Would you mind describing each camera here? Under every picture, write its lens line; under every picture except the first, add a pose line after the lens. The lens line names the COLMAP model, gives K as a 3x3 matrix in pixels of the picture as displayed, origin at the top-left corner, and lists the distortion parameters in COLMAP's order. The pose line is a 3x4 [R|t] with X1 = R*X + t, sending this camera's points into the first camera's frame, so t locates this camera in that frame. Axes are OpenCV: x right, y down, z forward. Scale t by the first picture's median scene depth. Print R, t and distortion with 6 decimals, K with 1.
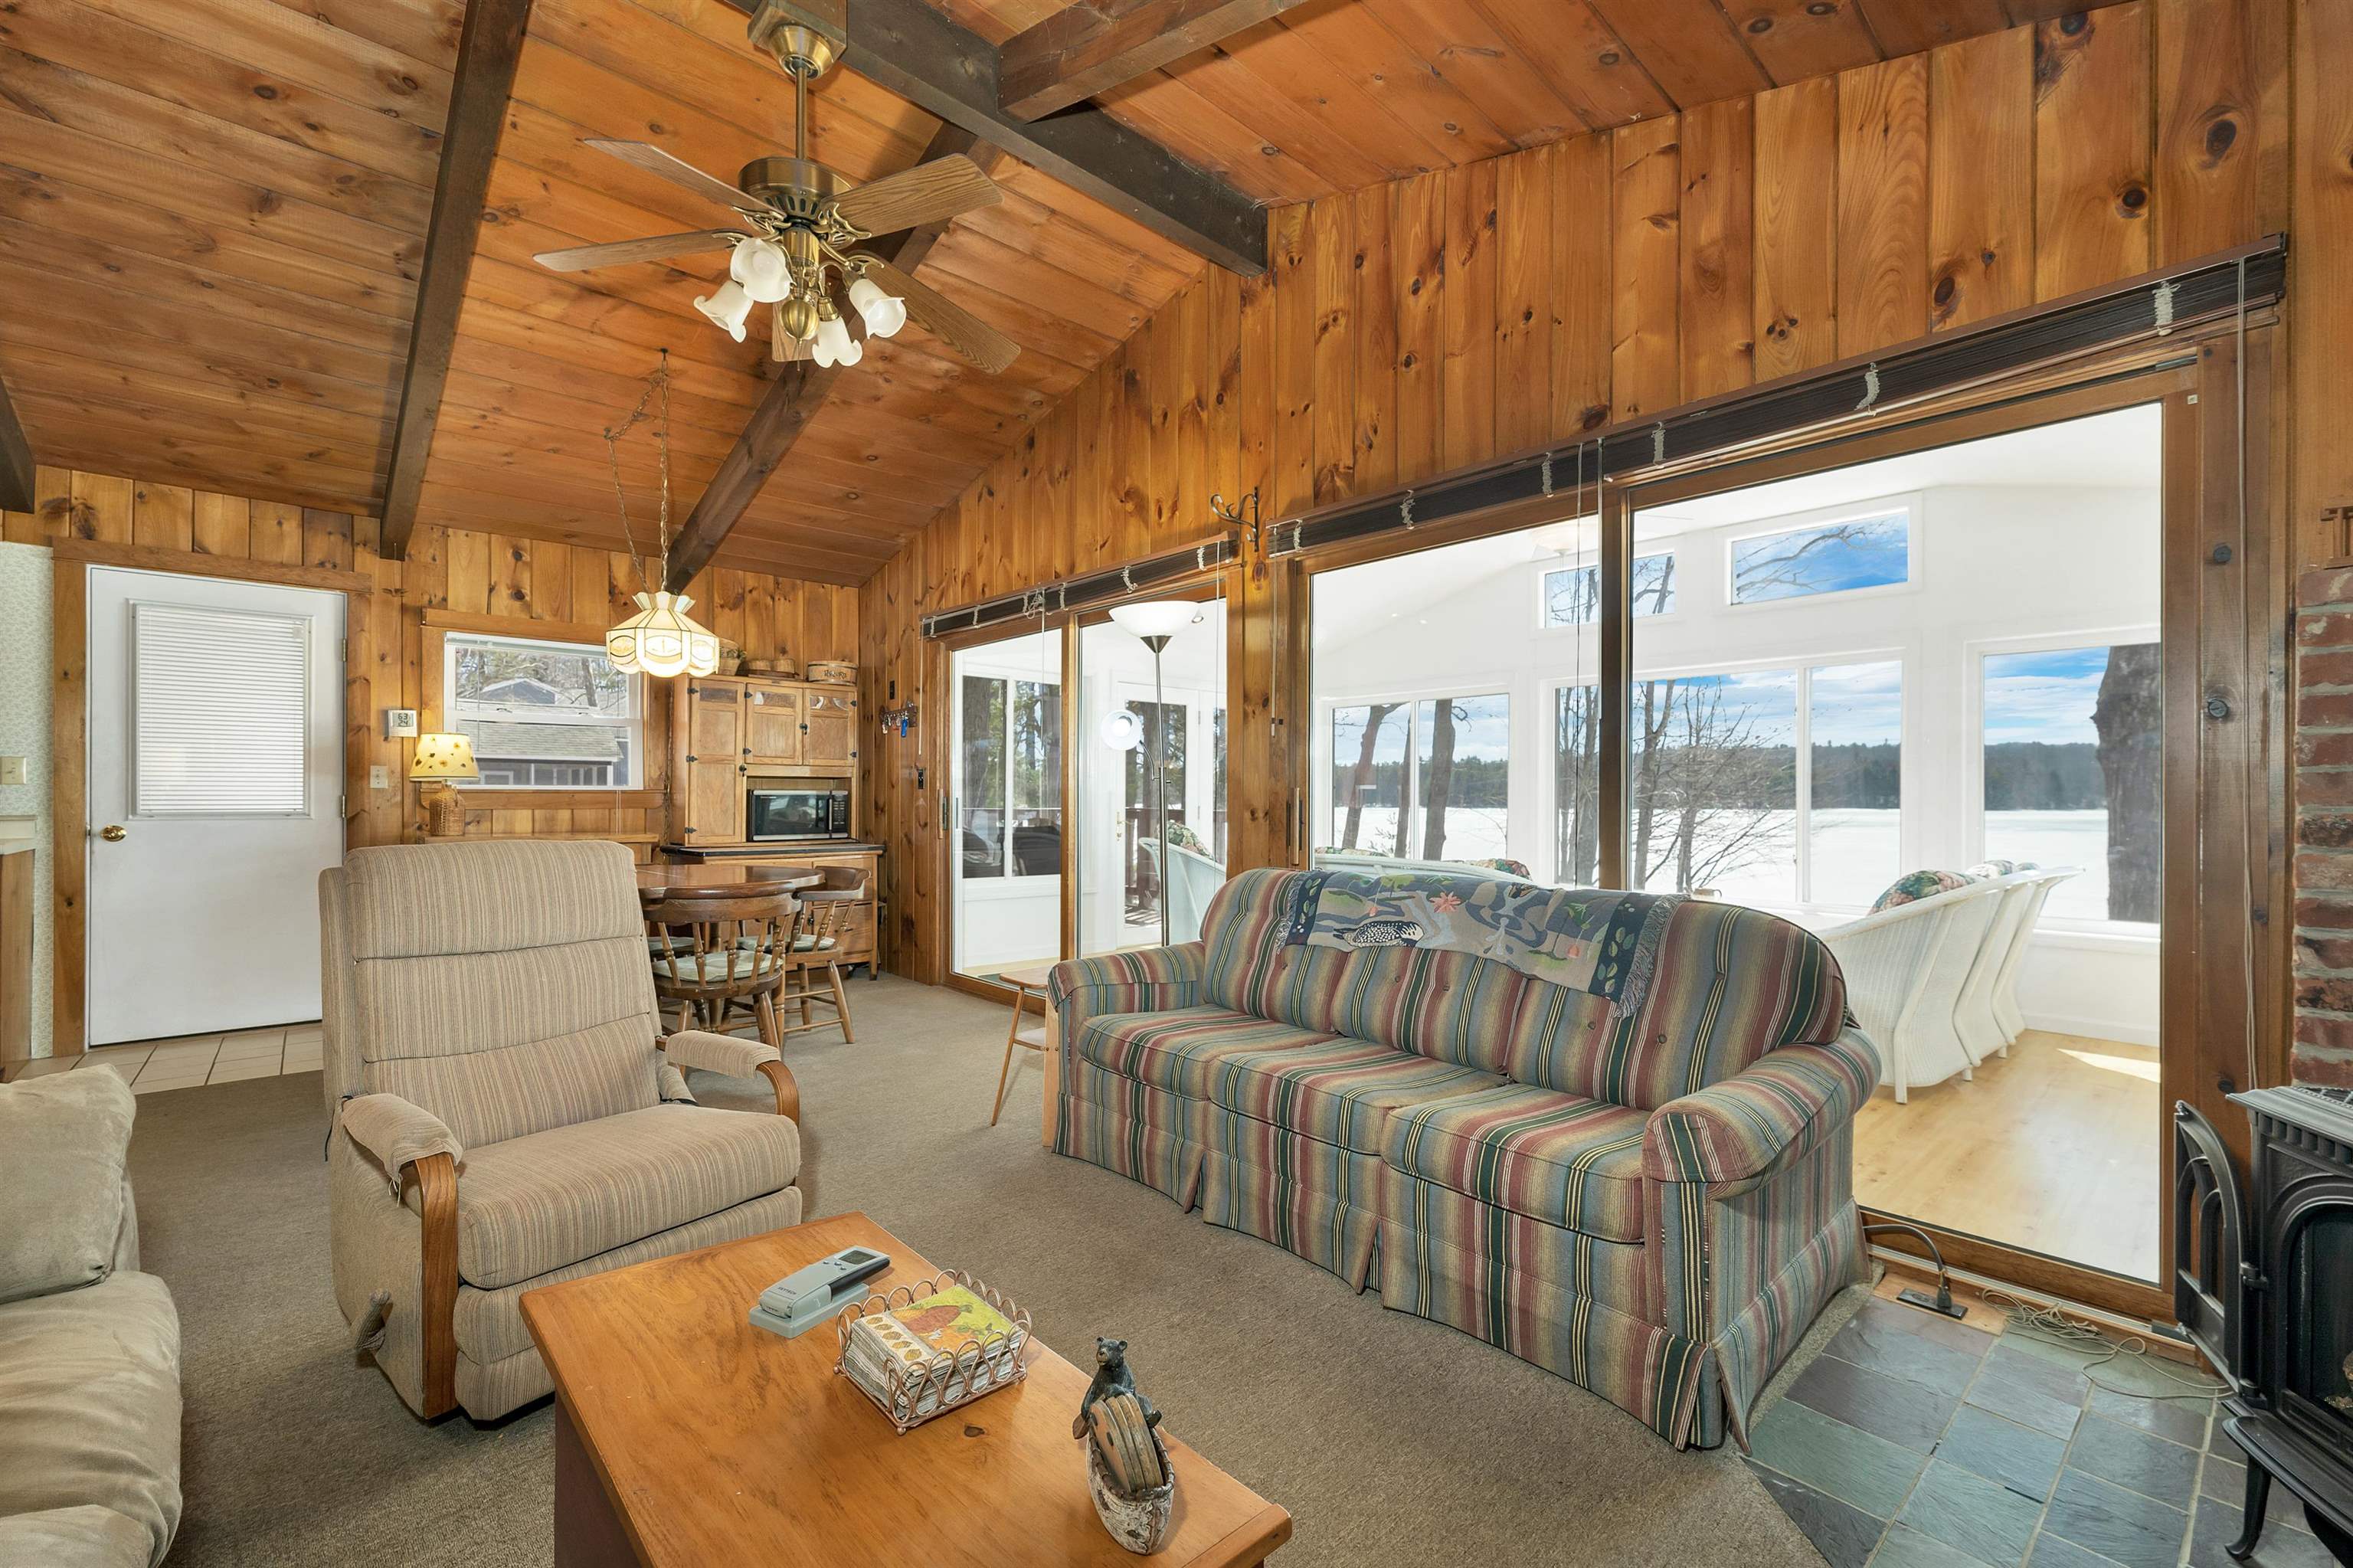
lens RADIAL K [[980.4, 0, 1176.8], [0, 980.4, 795.8], [0, 0, 1]] dist [0.001358, 0.000060]
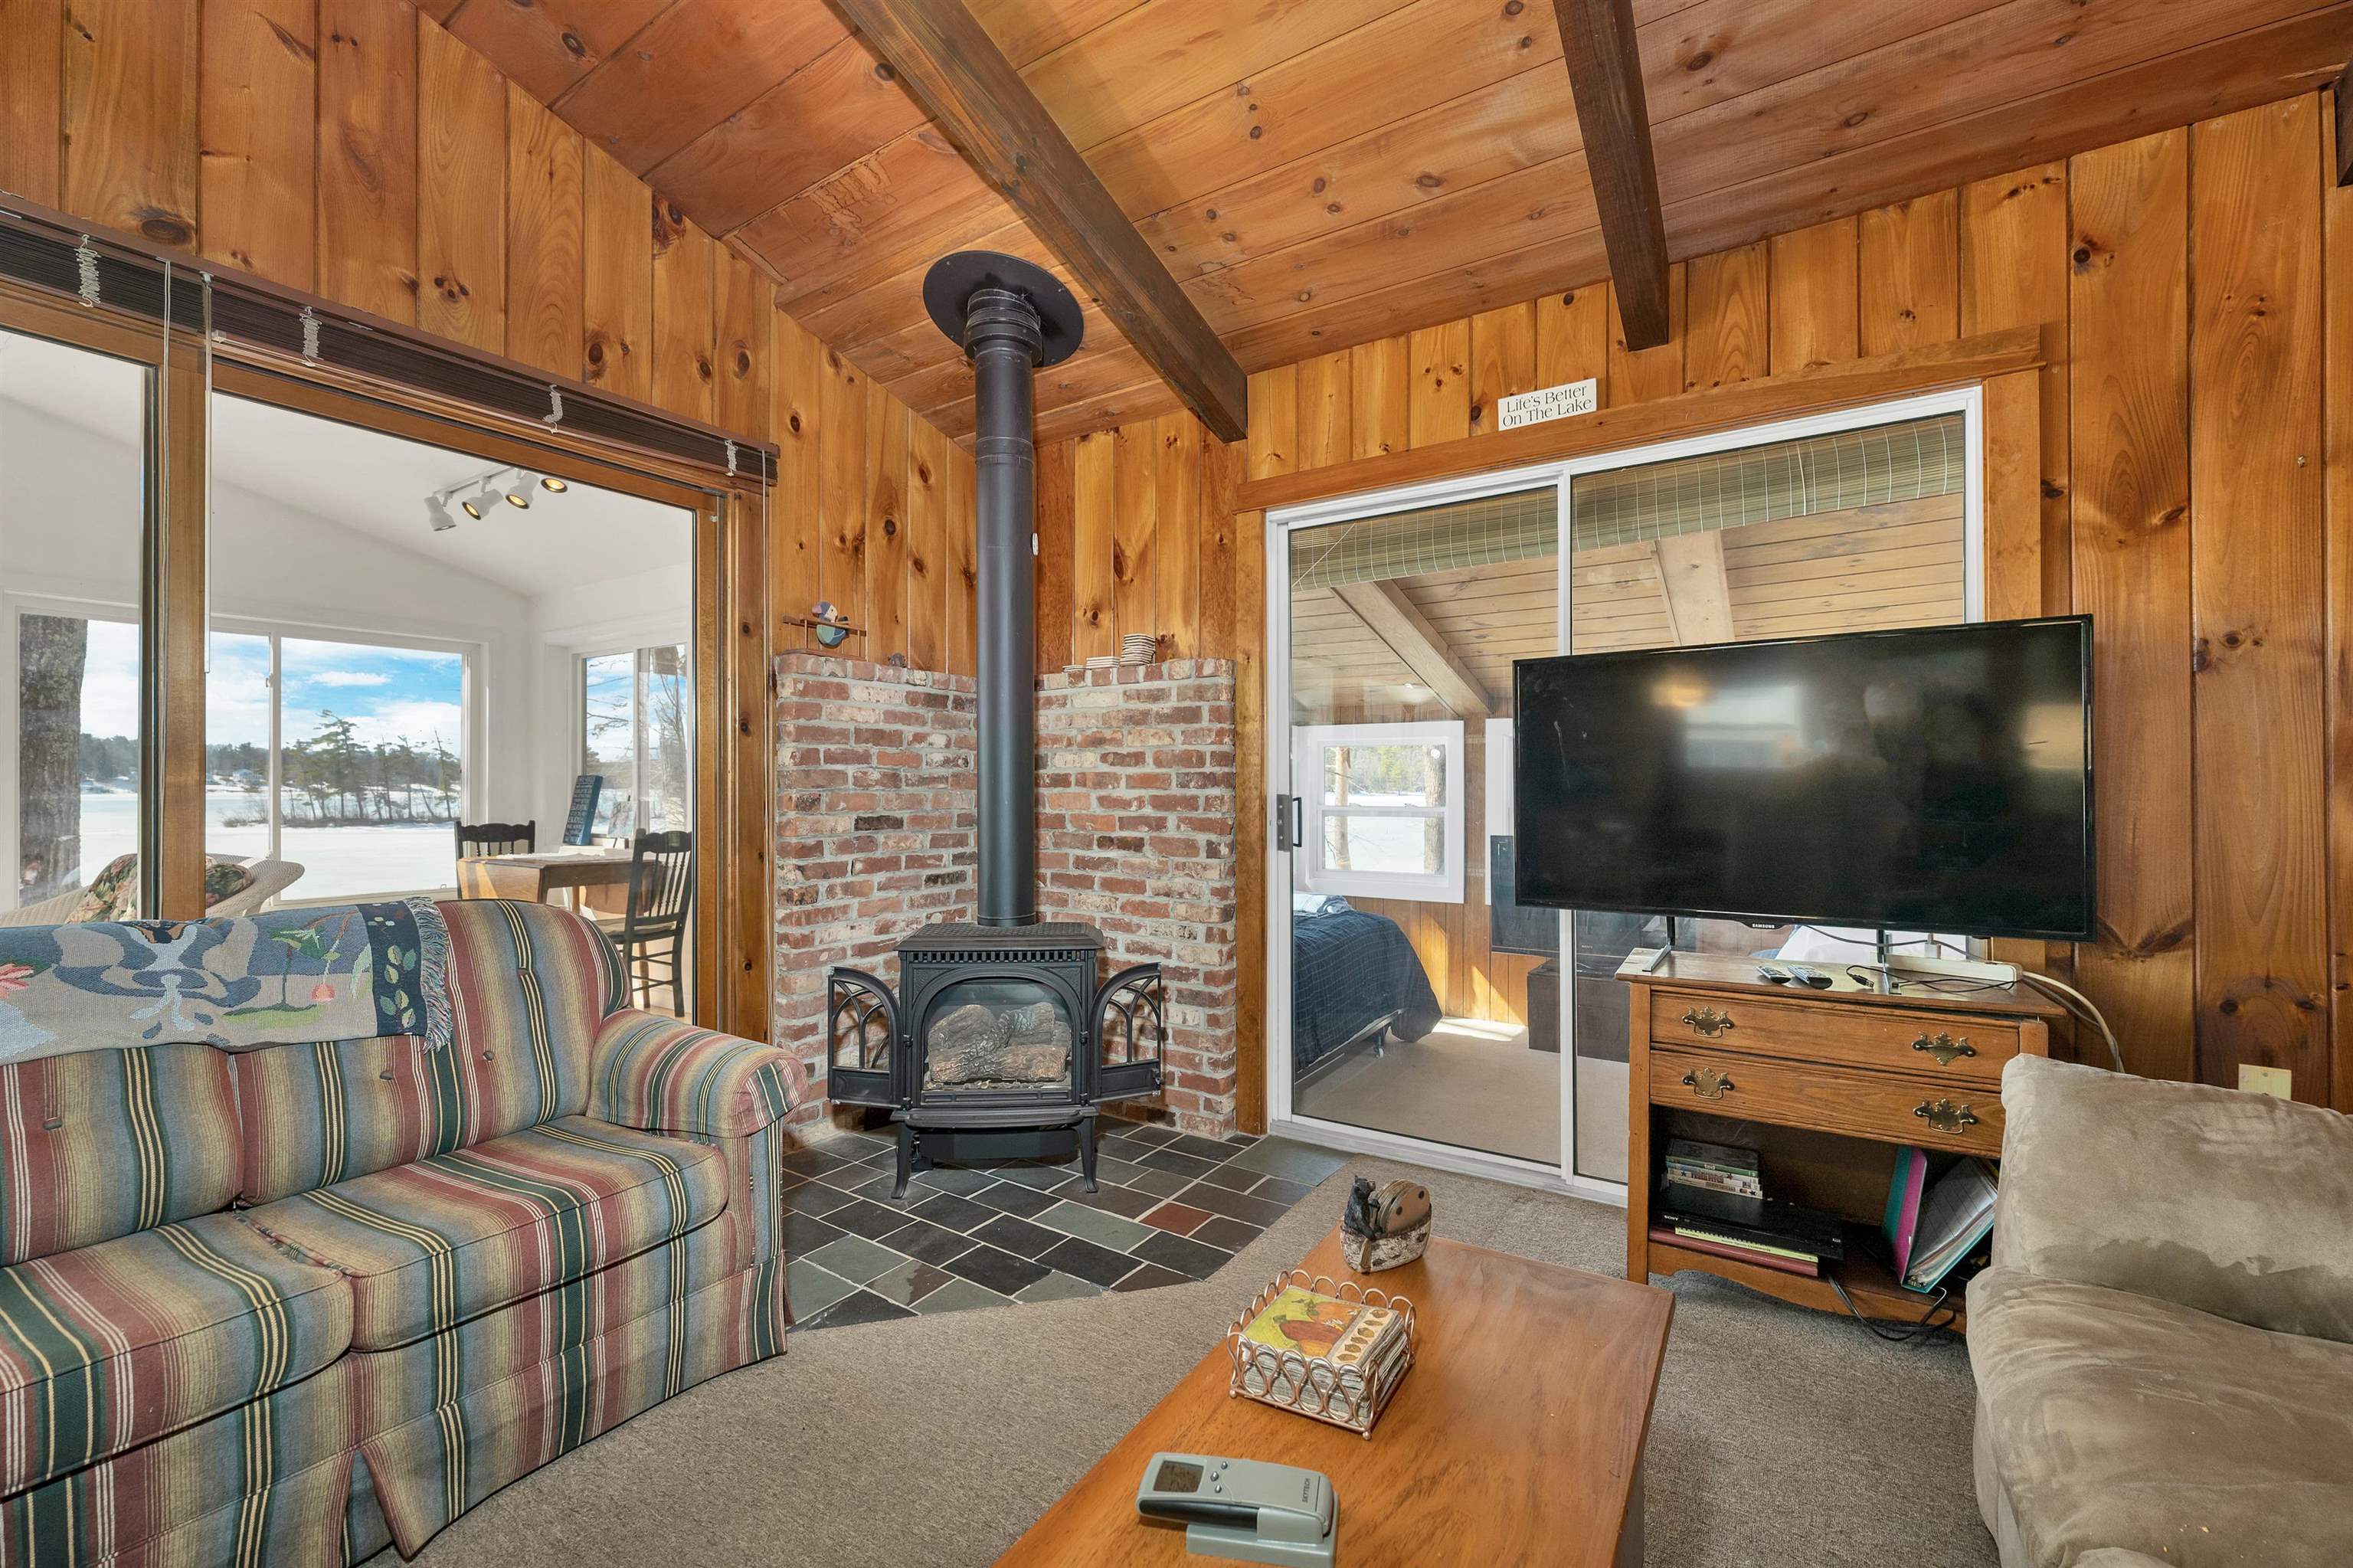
lens RADIAL K [[958.8, 0, 1176.5], [0, 958.8, 784.0], [0, 0, 1]] dist [-0.001065, -0.000155]
pose [[-0.265012, -0.001821, 0.964243, -0.482621], [-0.001620, 0.999998, 0.001444, -0.001036], [-0.964244, -0.001179, -0.265015, 0.596449]]
